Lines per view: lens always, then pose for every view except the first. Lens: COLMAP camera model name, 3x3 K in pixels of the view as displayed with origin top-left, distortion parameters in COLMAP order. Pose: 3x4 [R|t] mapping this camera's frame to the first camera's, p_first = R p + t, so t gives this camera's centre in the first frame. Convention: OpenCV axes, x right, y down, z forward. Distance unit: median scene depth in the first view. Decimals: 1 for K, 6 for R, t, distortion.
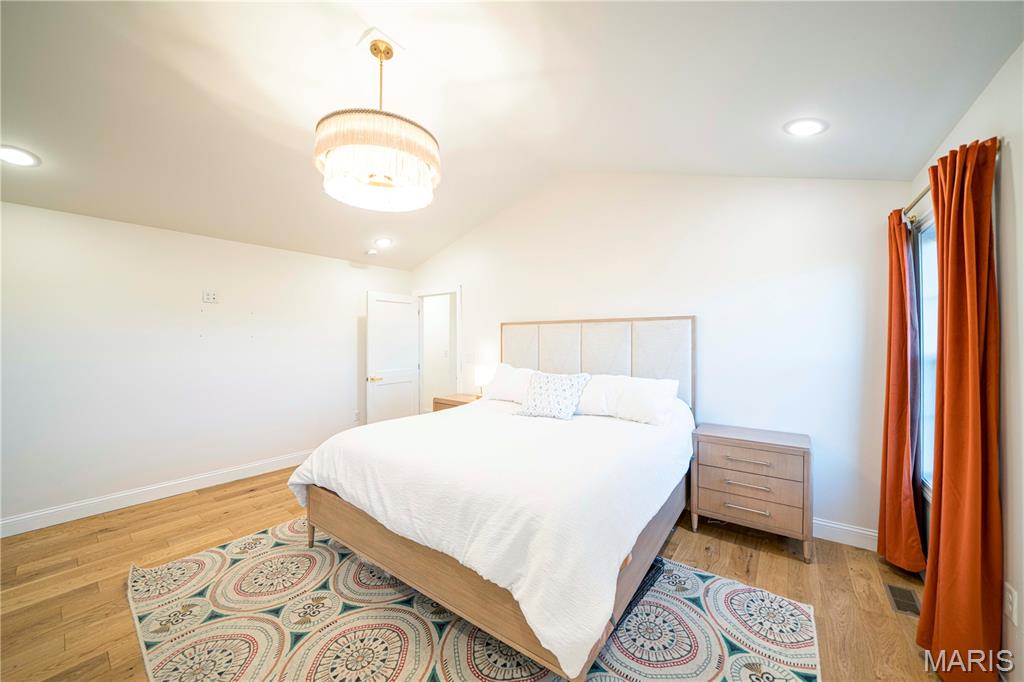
lens RADIAL K [[372.2, 0, 512.4], [0, 372.2, 342.4], [0, 0, 1]] dist [-0.019735, 0.000061]
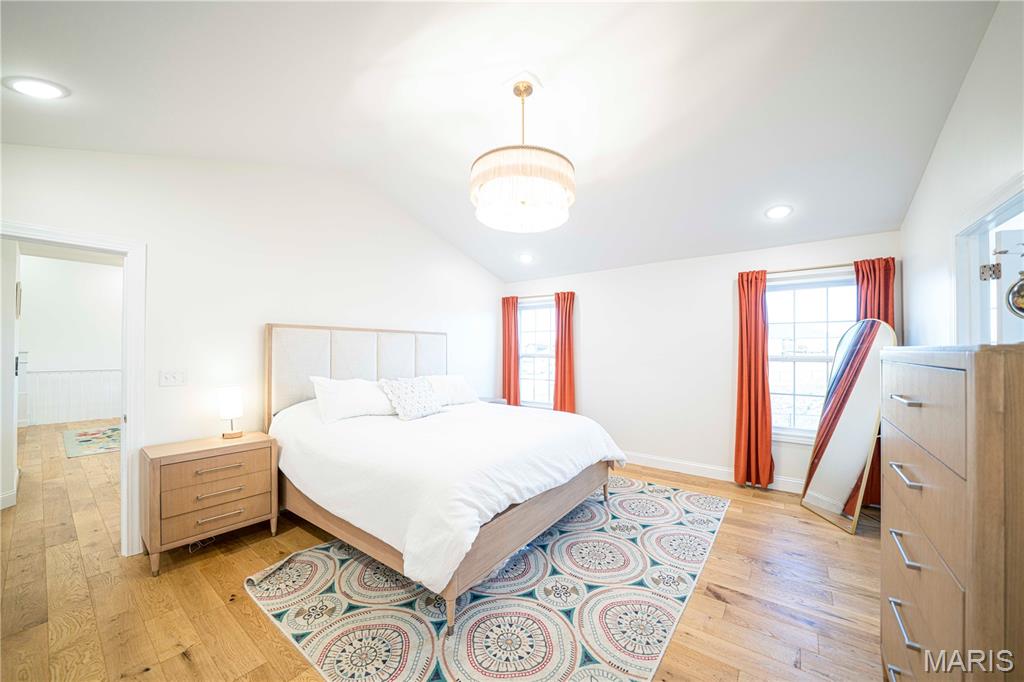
lens RADIAL K [[372.2, 0, 512.4], [0, 372.2, 342.4], [0, 0, 1]] dist [-0.019735, 0.000061]
pose [[-0.009179, 0.010214, 0.999906, -1.396172], [-0.006294, 0.999927, -0.010272, -0.022855], [-0.999938, -0.006387, -0.009114, 0.959067]]
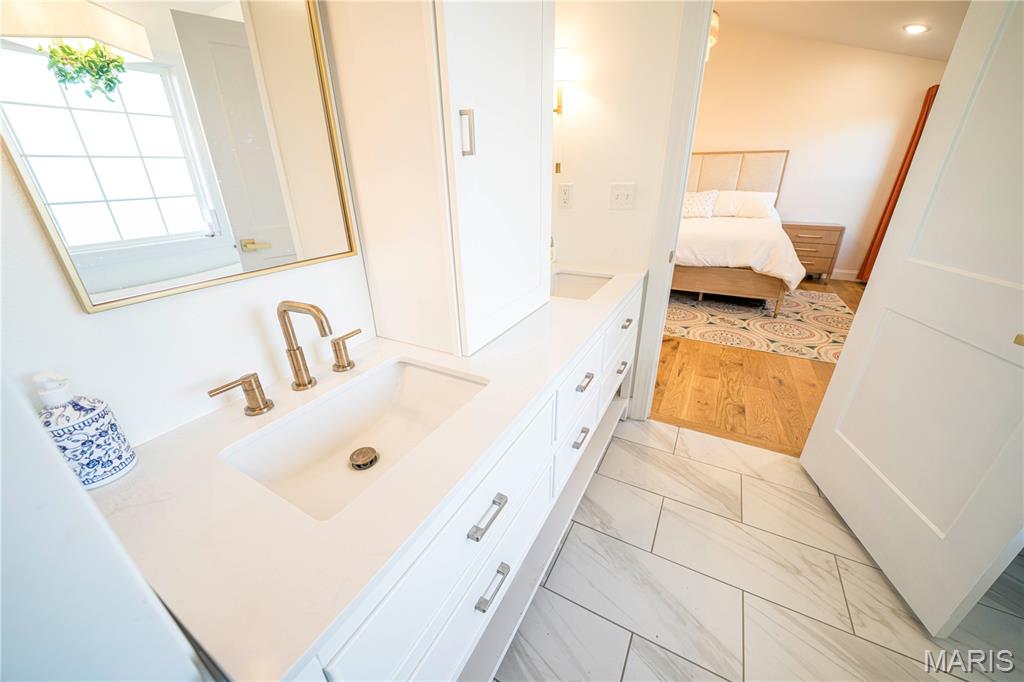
lens RADIAL K [[362.7, 0, 507.7], [0, 362.7, 338.9], [0, 0, 1]] dist [-0.021497, 0.000356]
pose [[0.990917, -0.069165, 0.115323, -1.218681], [0.016505, 0.913660, 0.406145, 0.036904], [-0.133457, -0.400552, 0.906503, -0.702546]]
